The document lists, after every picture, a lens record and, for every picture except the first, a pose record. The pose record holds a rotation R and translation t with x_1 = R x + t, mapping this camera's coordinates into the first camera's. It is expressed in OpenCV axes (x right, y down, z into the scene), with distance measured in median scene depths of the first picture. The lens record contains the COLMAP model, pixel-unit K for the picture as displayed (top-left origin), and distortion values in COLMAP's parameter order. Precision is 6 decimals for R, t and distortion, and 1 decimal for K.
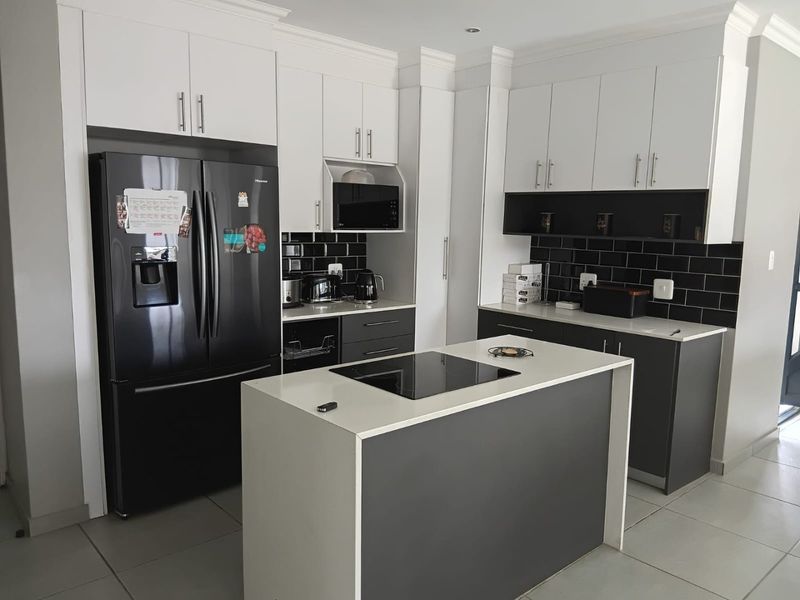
lens RADIAL K [[602.2, 0, 395.3], [0, 602.2, 294.1], [0, 0, 1]] dist [-0.000891, -0.031930]
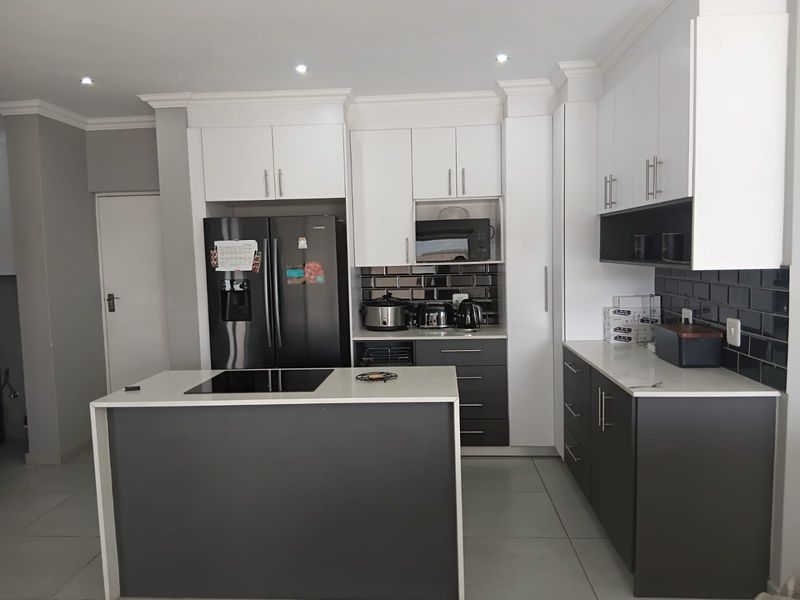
lens RADIAL K [[602.2, 0, 392.0], [0, 602.2, 305.9], [0, 0, 1]] dist [-0.000891, -0.031930]
pose [[0.702528, 0.024053, -0.711250, 0.646541], [-0.047589, 0.998779, -0.013230, -0.009843], [0.710063, 0.043142, 0.702815, 0.177048]]
